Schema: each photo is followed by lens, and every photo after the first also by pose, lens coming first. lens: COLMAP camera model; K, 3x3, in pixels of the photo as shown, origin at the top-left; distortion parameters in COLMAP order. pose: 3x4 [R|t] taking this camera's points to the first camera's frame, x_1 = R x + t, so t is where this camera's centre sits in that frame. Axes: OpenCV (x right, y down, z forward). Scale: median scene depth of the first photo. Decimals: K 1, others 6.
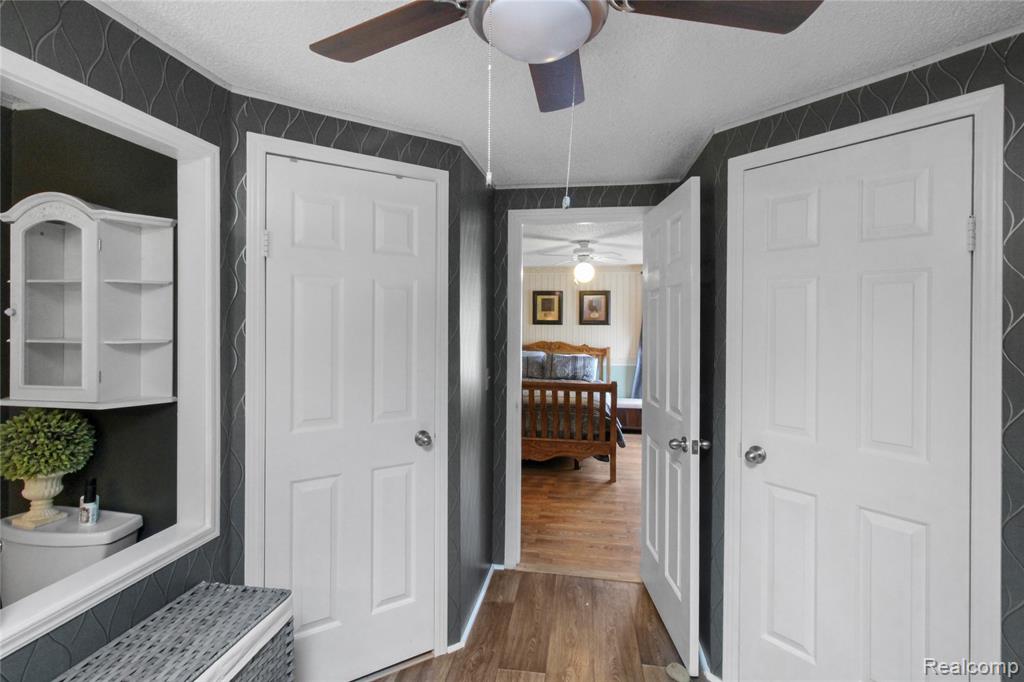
lens RADIAL K [[482.4, 0, 514.1], [0, 482.4, 324.3], [0, 0, 1]] dist [0.001162, 0.000831]
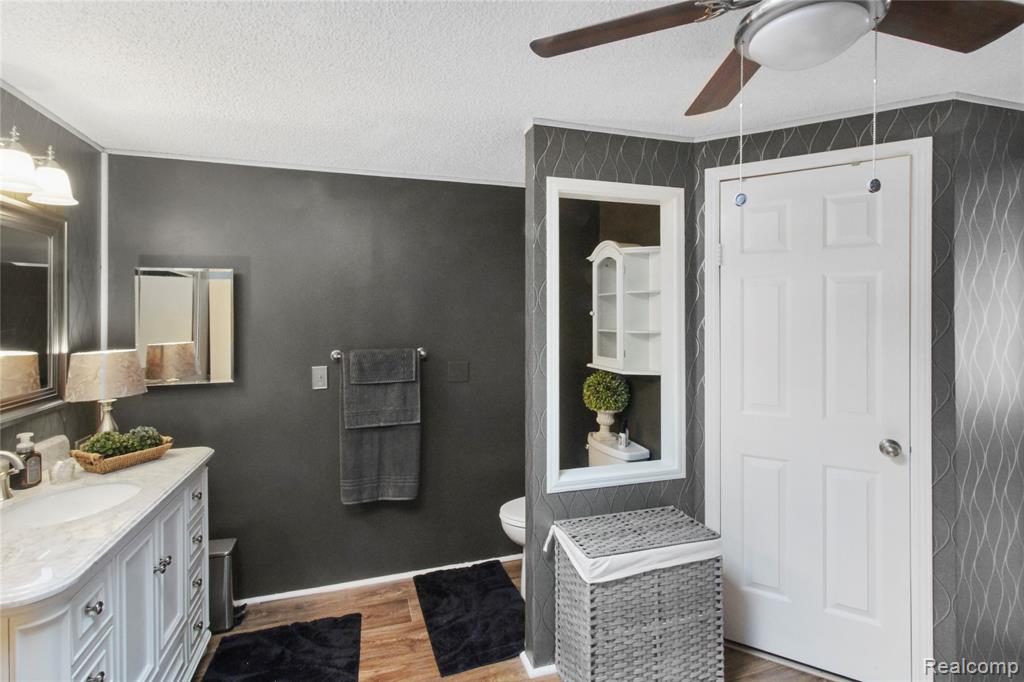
lens RADIAL K [[482.4, 0, 514.1], [0, 482.4, 324.3], [0, 0, 1]] dist [0.001162, 0.000831]
pose [[0.448137, 0.006169, -0.893943, 0.368753], [-0.000858, 0.999979, 0.006471, 0.003098], [0.893964, -0.002133, 0.448133, -0.024053]]
